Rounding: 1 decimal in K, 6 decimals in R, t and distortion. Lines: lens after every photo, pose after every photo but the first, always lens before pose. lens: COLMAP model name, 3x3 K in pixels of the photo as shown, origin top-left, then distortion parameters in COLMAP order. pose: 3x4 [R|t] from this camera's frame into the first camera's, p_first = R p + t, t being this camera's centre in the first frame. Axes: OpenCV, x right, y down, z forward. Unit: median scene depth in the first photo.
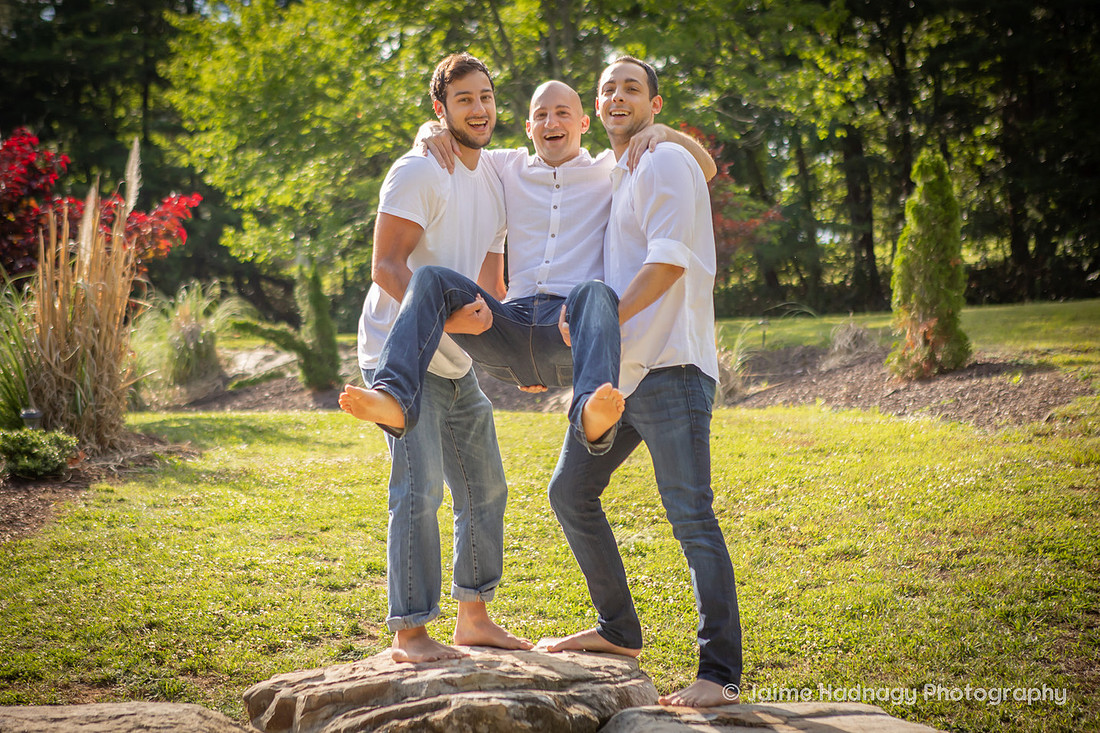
lens RADIAL K [[2177.6, 0, 500.3], [0, 2177.6, 348.3], [0, 0, 1]] dist [0.165633, -0.137336]
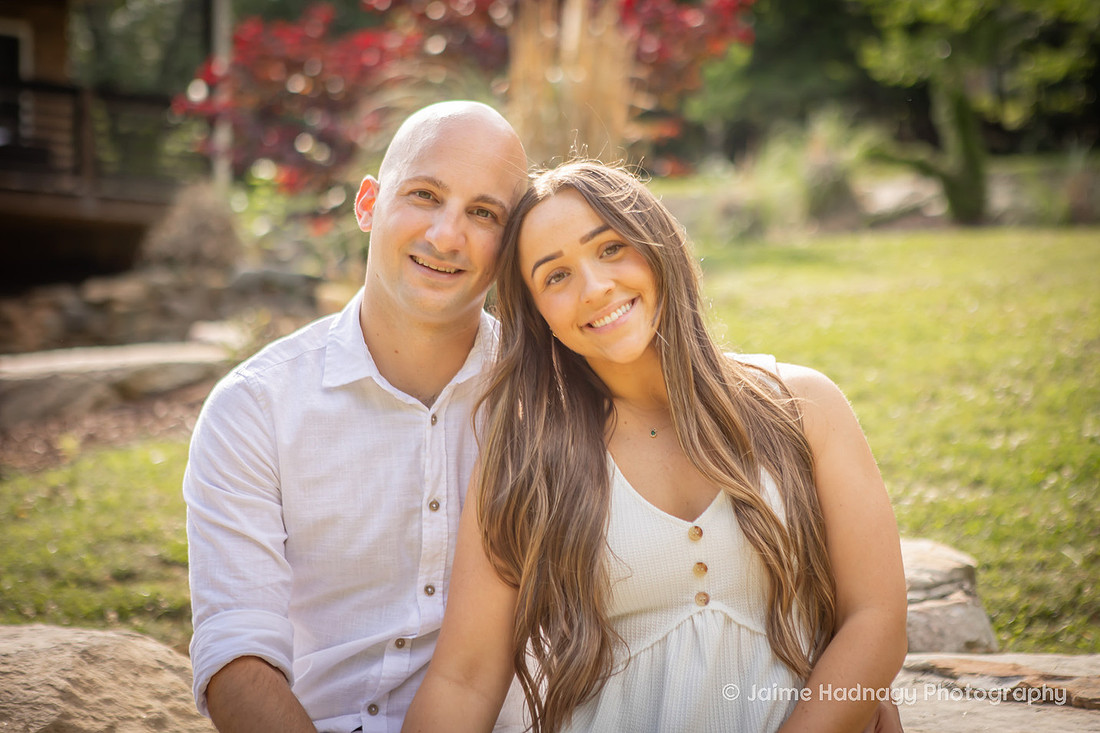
lens RADIAL K [[2252.8, 0, 579.4], [0, 2252.8, 366.2], [0, 0, 1]] dist [0.178202, -0.047515]
pose [[0.956798, -0.009836, -0.290586, 0.047788], [0.030418, 0.997329, 0.066399, 0.017231], [0.289156, -0.072370, 0.954542, 0.144177]]
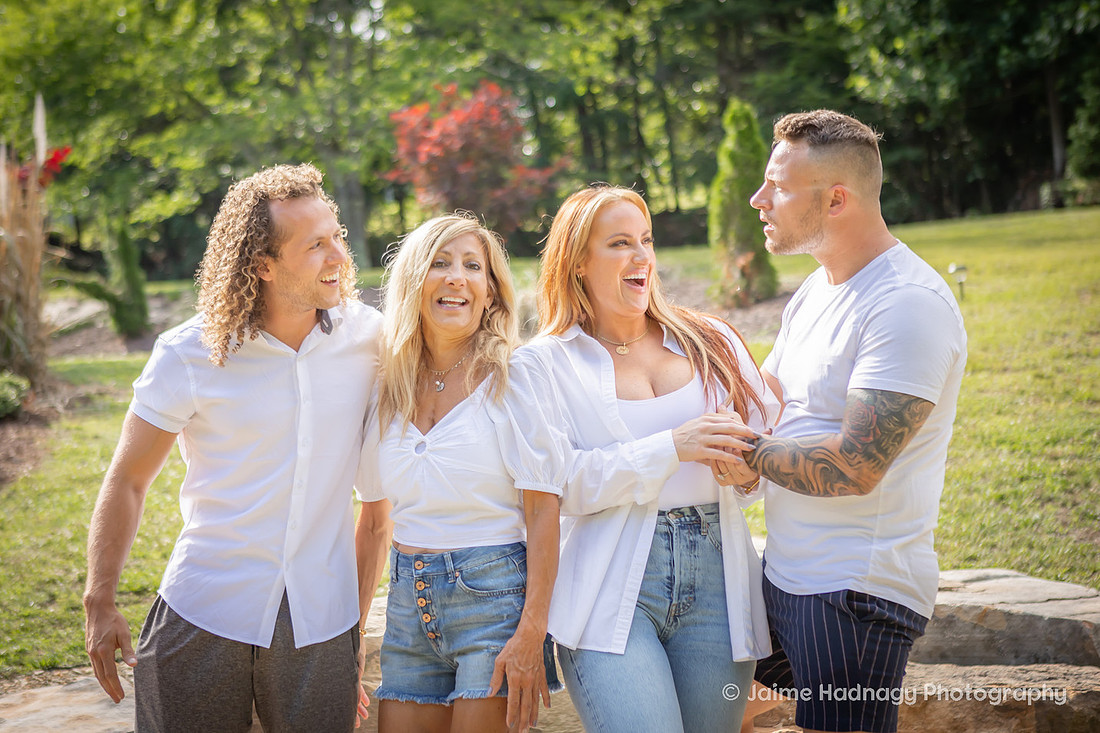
lens RADIAL K [[2034.4, 0, 528.4], [0, 2034.4, 367.4], [0, 0, 1]] dist [0.086723, 0.004998]
pose [[0.986308, -0.032031, 0.161772, -0.081380], [0.026352, 0.998963, 0.037129, 0.003137], [-0.162794, -0.032358, 0.986129, -0.004891]]
